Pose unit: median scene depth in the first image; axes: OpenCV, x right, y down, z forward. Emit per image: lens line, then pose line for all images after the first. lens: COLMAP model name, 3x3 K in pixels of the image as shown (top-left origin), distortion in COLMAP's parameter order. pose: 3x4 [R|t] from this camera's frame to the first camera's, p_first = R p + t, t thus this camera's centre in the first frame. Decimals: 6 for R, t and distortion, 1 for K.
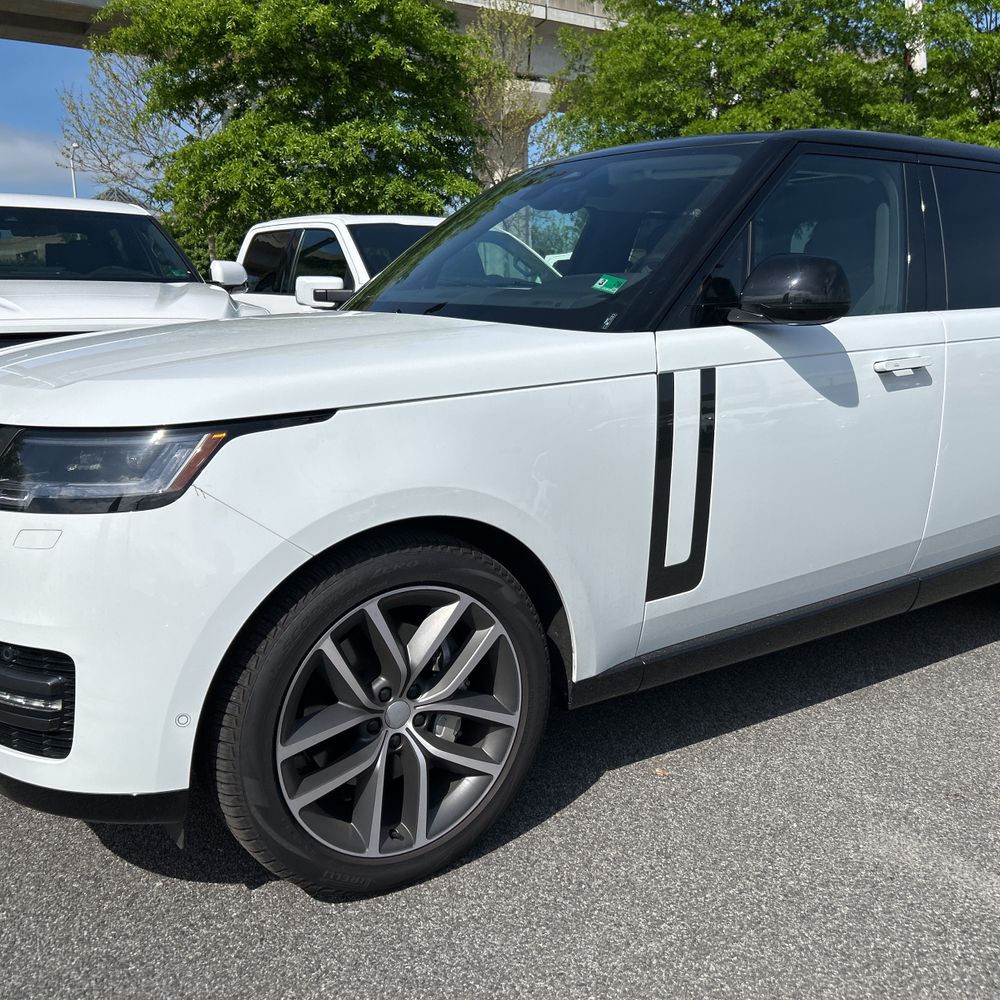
lens RADIAL K [[1053.8, 0, 500.0], [0, 1053.8, 500.0], [0, 0, 1]] dist [0.046897, -0.004148]
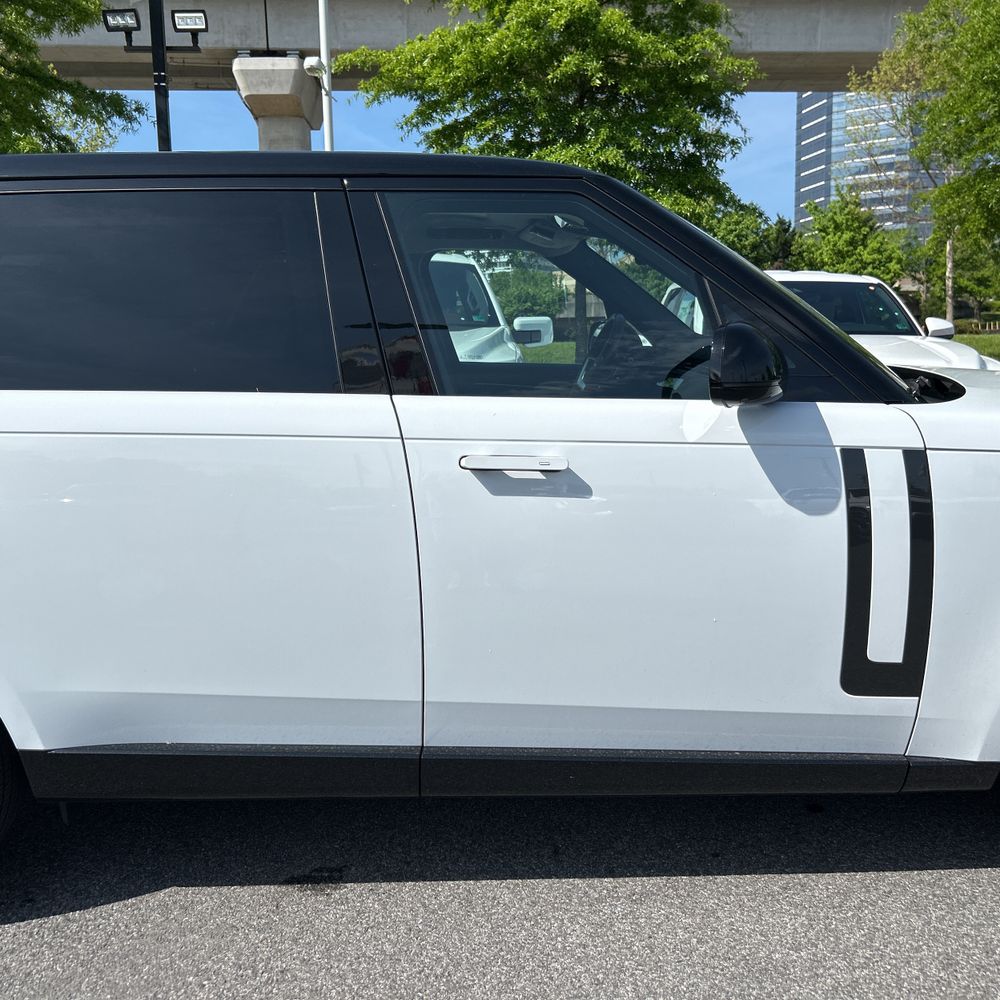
lens RADIAL K [[1037.6, 0, 503.0], [0, 1037.6, 510.6], [0, 0, 1]] dist [0.074159, -0.095181]
pose [[0.868289, 0.085658, -0.488607, 1.471677], [-0.086894, 0.996013, 0.020195, -0.195971], [0.488389, 0.024922, 0.872270, 0.754009]]
